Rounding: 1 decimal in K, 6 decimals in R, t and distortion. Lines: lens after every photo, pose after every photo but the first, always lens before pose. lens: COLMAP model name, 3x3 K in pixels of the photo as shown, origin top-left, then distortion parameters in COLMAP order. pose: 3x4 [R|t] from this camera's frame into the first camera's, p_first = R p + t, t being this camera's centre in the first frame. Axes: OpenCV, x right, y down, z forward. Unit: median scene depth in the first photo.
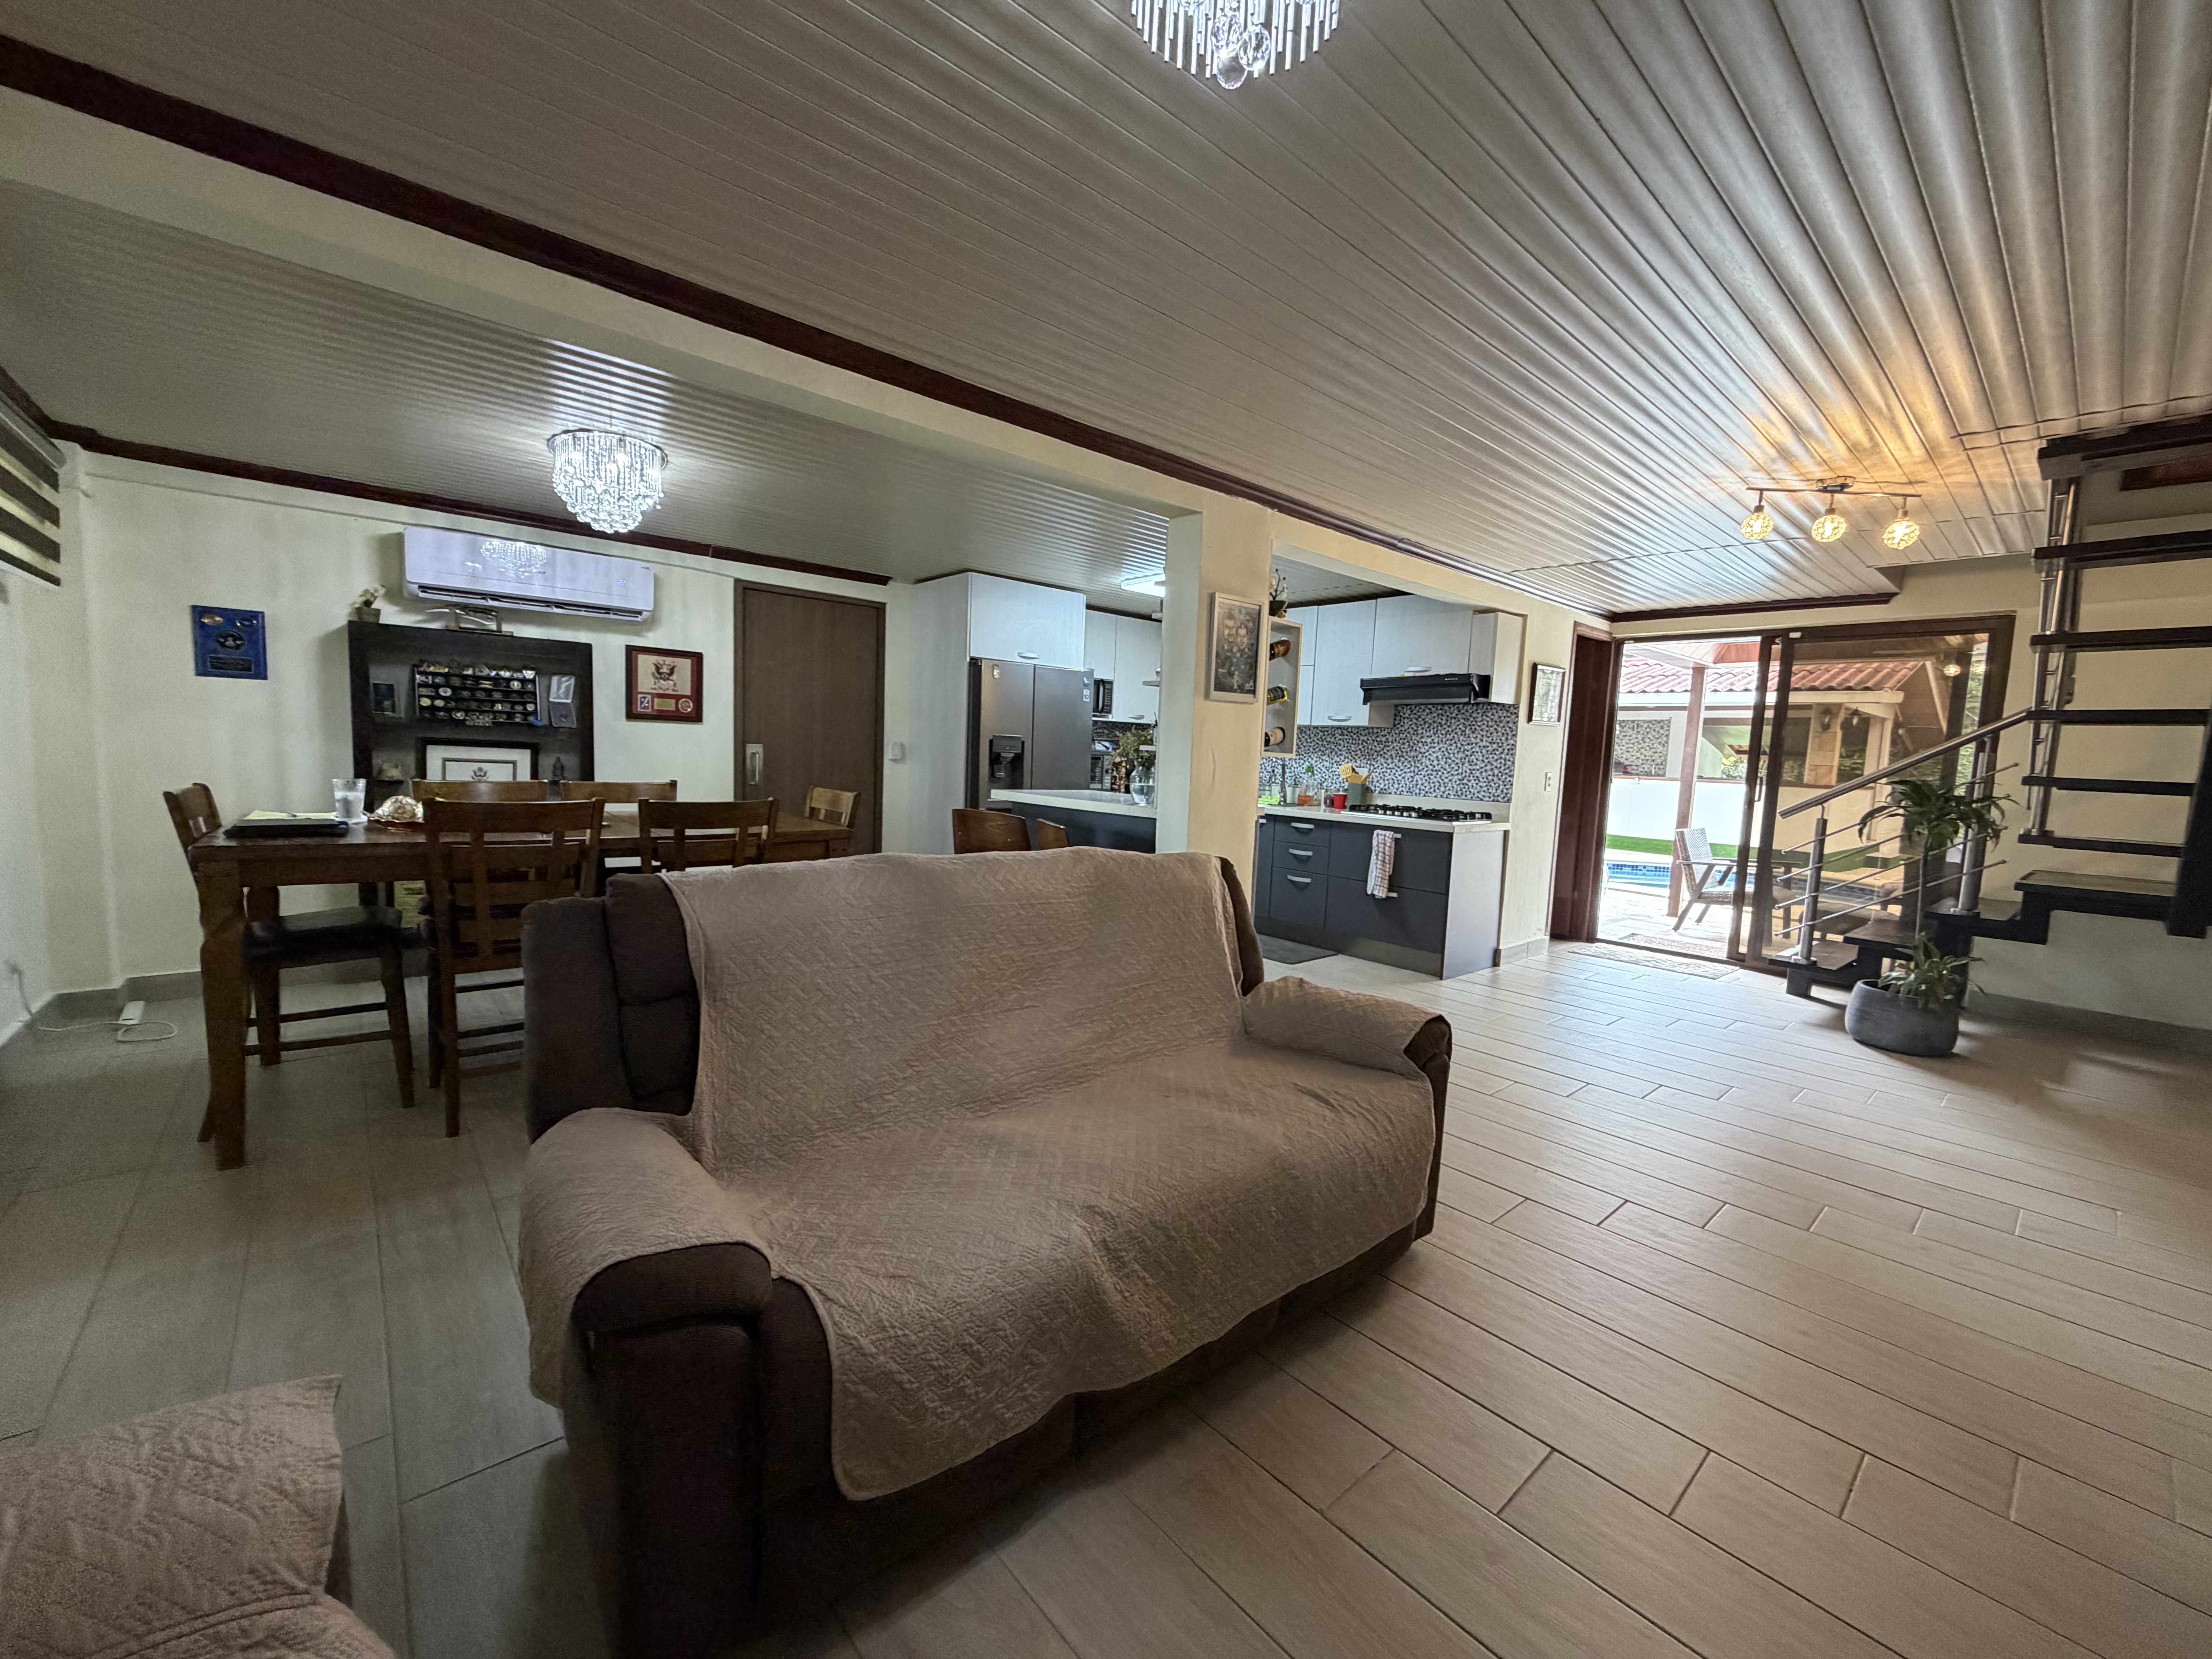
lens RADIAL K [[877.5, 0, 1111.5], [0, 877.5, 829.6], [0, 0, 1]] dist [-0.004272, 0.001326]
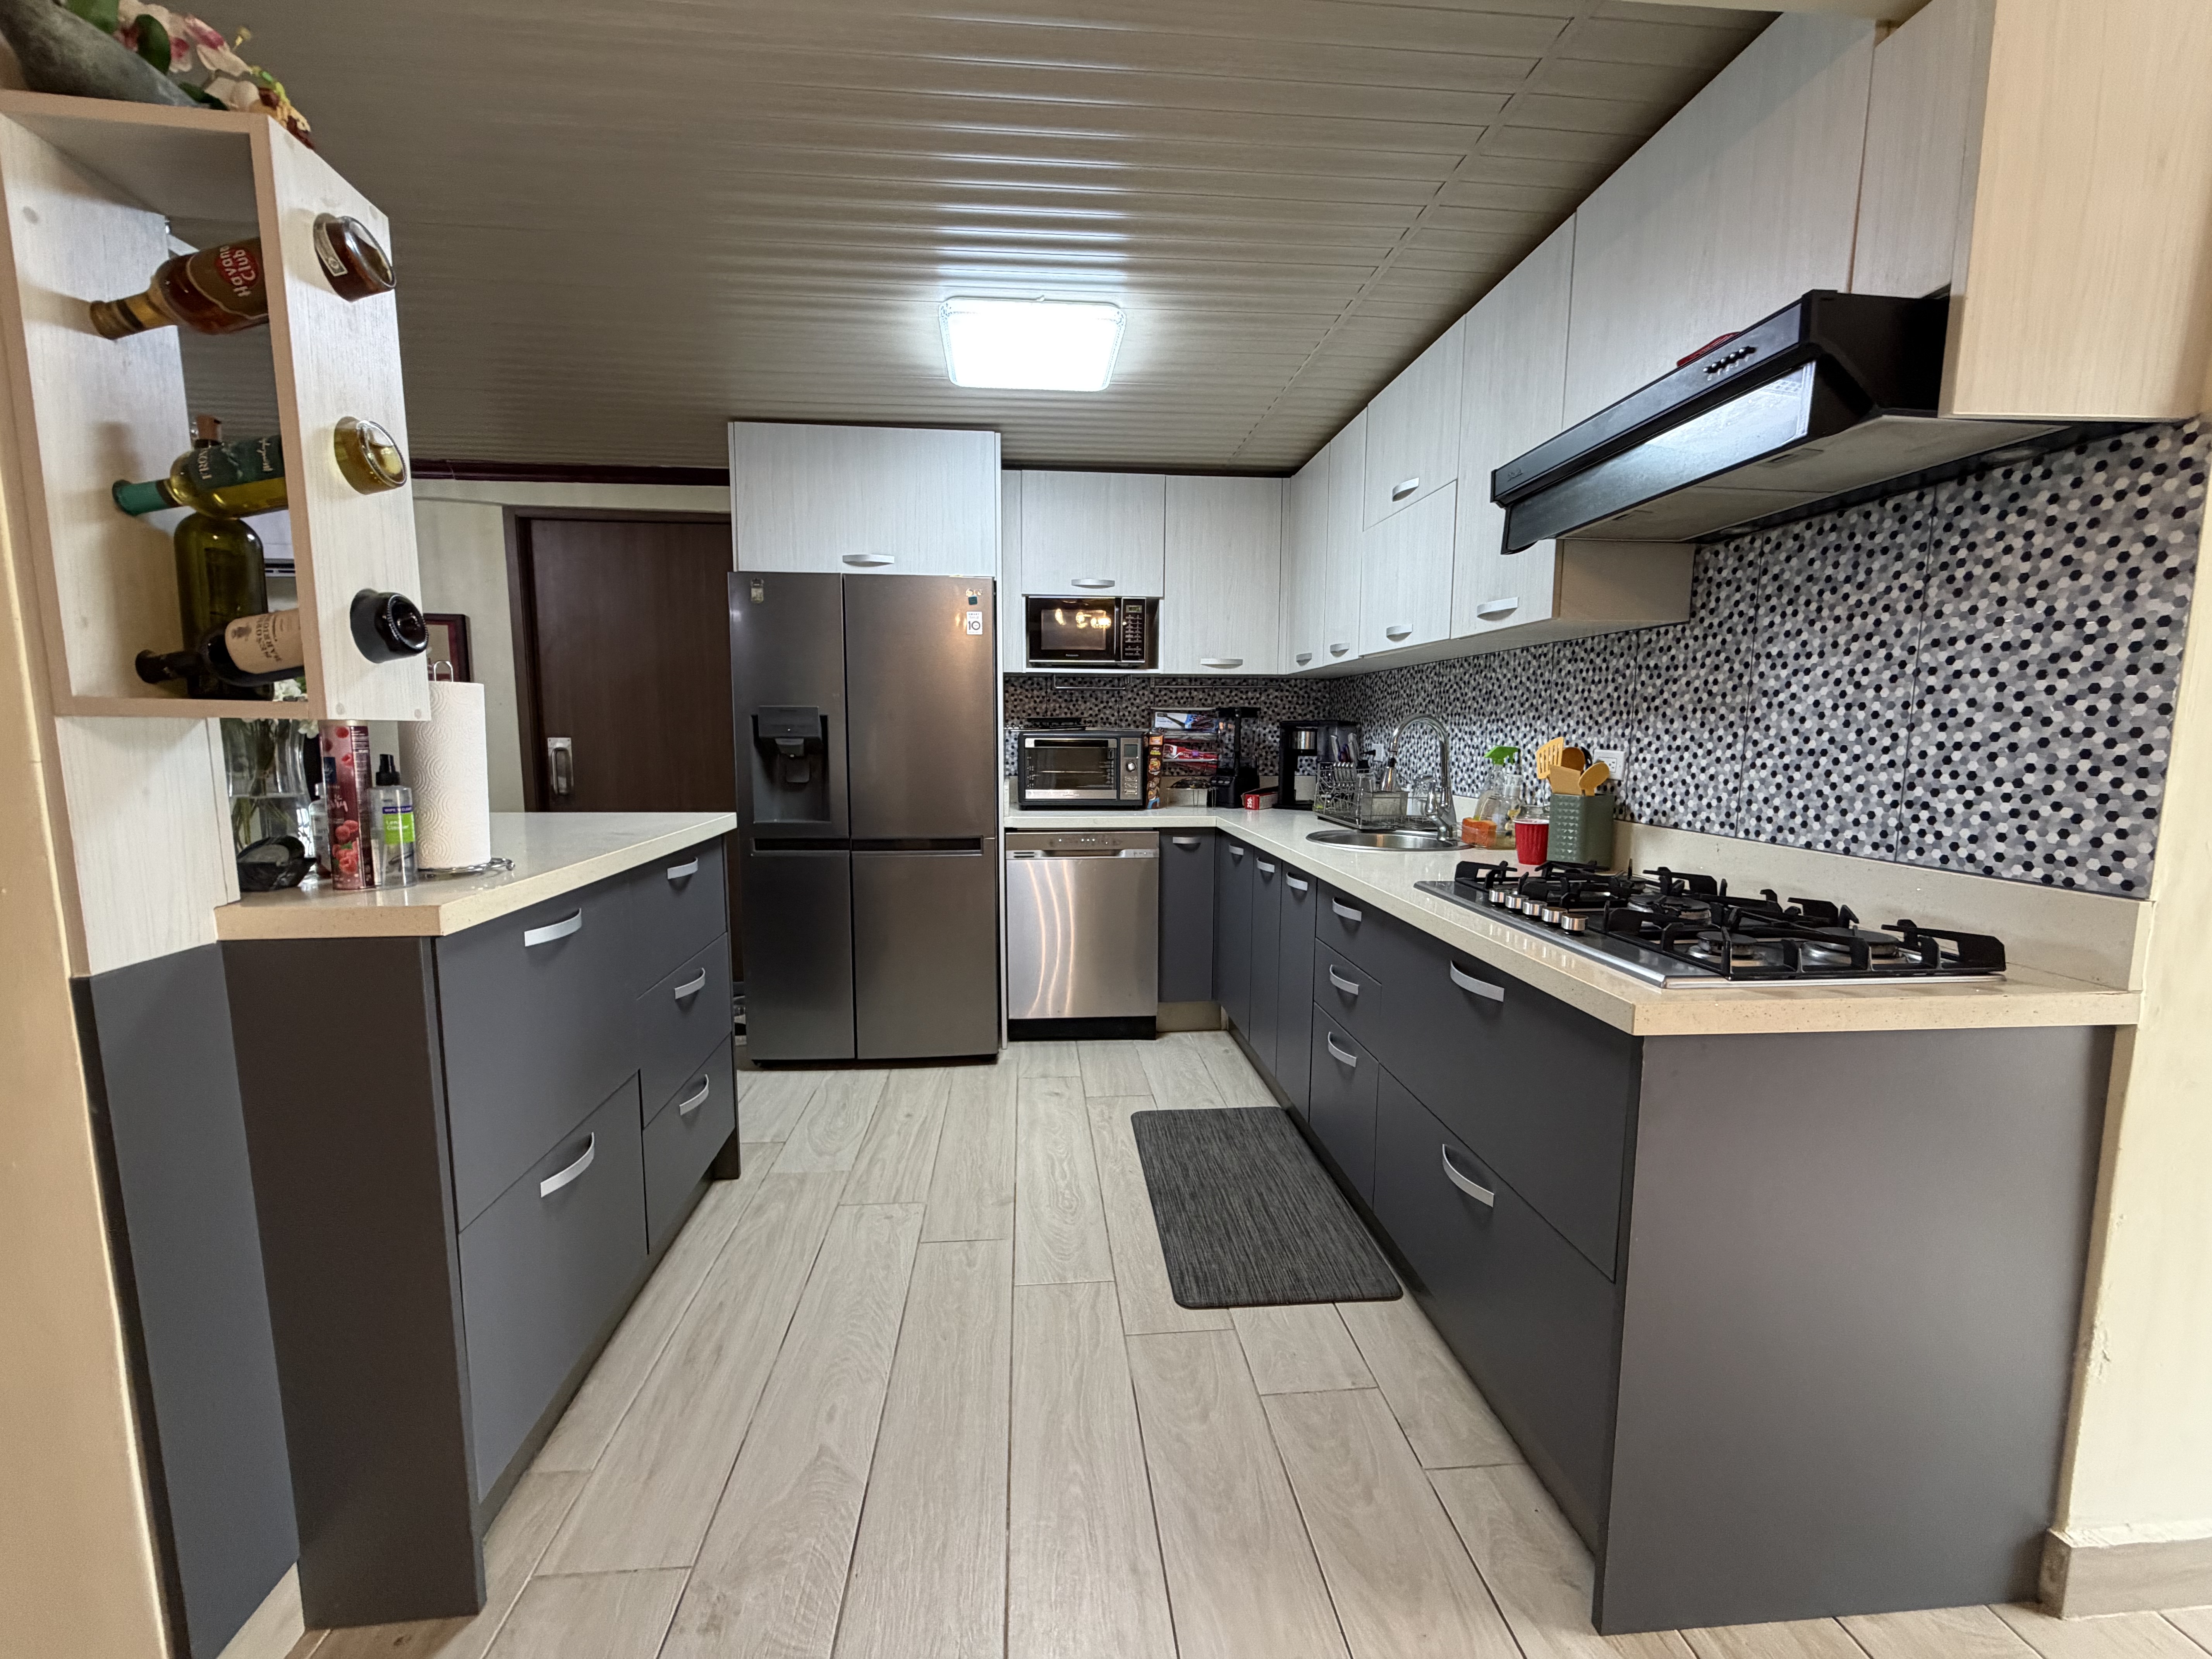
lens RADIAL K [[877.5, 0, 1101.7], [0, 877.5, 837.3], [0, 0, 1]] dist [-0.004272, 0.001326]
pose [[0.808753, 0.034335, -0.587146, 0.362040], [-0.023636, 0.999385, 0.025884, -0.043585], [0.587674, -0.007056, 0.809067, 0.659877]]
